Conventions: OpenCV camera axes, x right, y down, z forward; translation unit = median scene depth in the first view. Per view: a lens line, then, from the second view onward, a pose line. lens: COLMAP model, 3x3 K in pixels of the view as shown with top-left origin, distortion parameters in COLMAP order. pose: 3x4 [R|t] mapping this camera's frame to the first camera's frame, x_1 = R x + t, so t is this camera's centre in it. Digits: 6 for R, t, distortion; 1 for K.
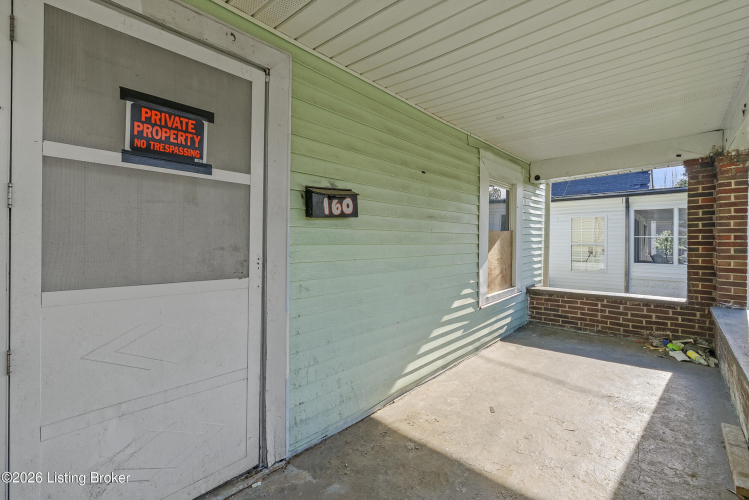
lens RADIAL K [[344.5, 0, 375.3], [0, 344.5, 243.6], [0, 0, 1]] dist [0.001659, -0.000153]
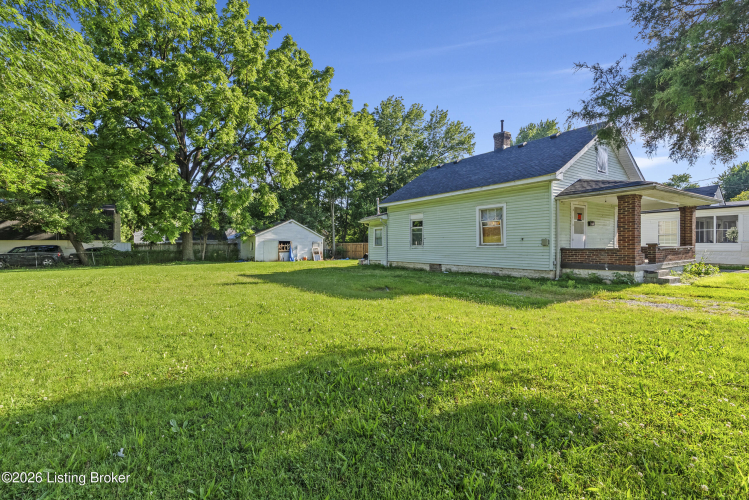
lens RADIAL K [[344.5, 0, 375.3], [0, 344.5, 243.6], [0, 0, 1]] dist [0.001659, -0.000153]
pose [[0.969376, -0.008490, -0.245436, -1.027388], [0.006212, 0.999930, -0.010054, 0.122121], [0.245504, 0.008222, 0.969361, -2.583646]]
